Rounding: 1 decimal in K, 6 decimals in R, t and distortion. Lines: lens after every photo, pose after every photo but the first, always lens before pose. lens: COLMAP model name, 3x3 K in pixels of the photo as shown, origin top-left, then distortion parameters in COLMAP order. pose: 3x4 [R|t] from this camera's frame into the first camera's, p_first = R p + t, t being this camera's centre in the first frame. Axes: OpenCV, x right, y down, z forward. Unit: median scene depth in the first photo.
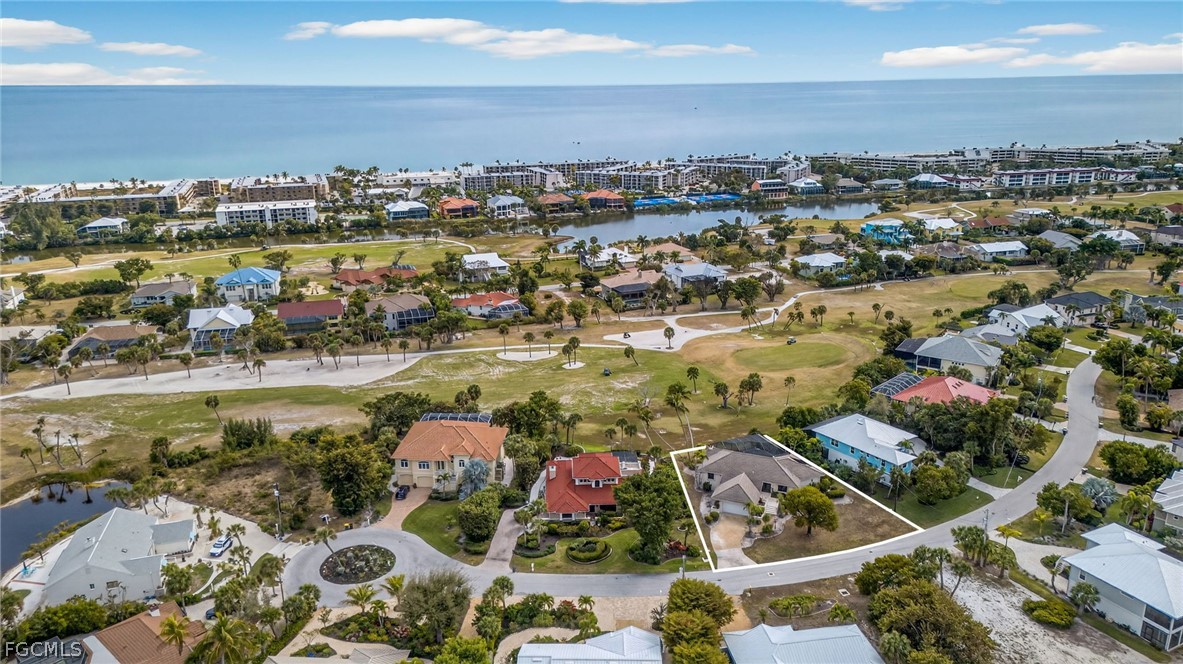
lens RADIAL K [[832.8, 0, 595.2], [0, 832.8, 327.7], [0, 0, 1]] dist [0.090857, -0.081735]
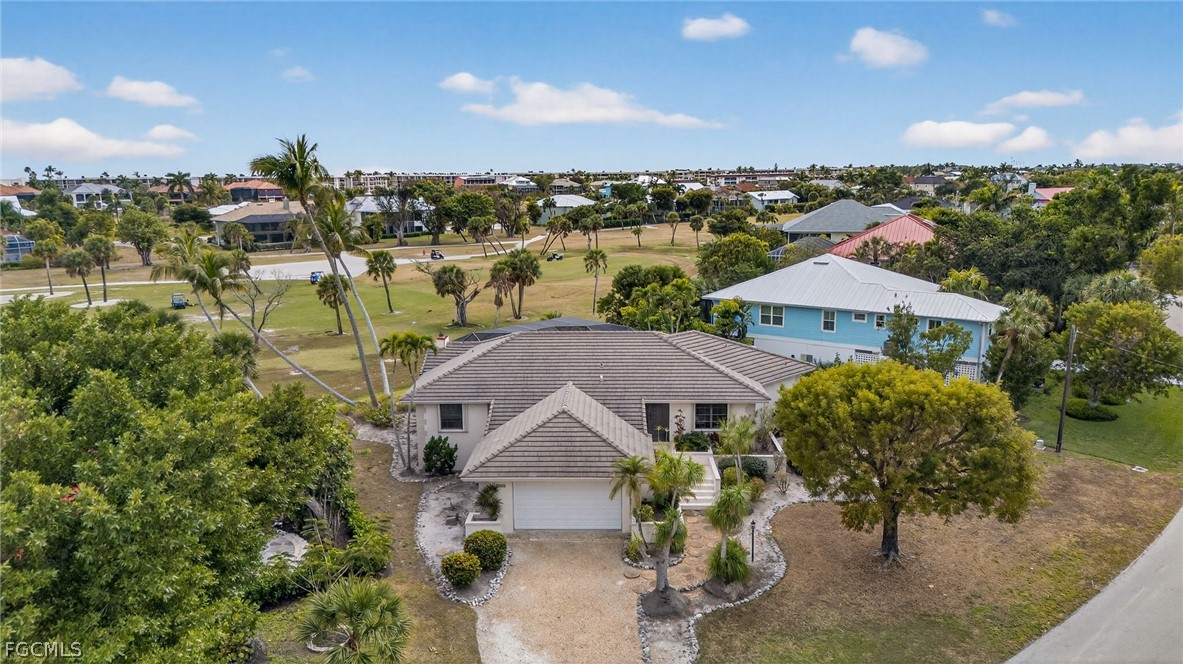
lens RADIAL K [[832.8, 0, 595.2], [0, 832.8, 327.7], [0, 0, 1]] dist [0.090857, -0.081735]
pose [[0.936791, -0.065669, 0.343672, 0.073046], [0.099725, 0.991601, -0.082358, 0.141266], [-0.335377, 0.111425, 0.935472, 0.584220]]
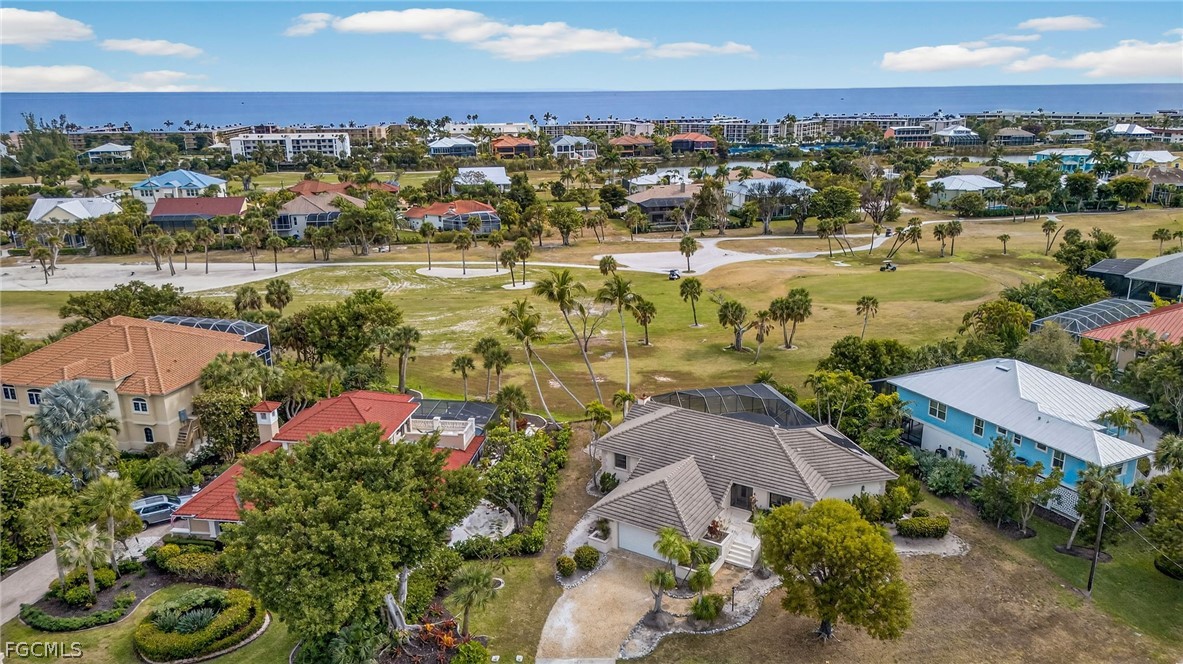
lens RADIAL K [[832.8, 0, 595.2], [0, 832.8, 327.7], [0, 0, 1]] dist [0.090857, -0.081735]
pose [[0.985676, 0.047709, -0.161764, 0.153759], [-0.049023, 0.998789, -0.004135, 0.089931], [0.161371, 0.012006, 0.986821, 0.462898]]
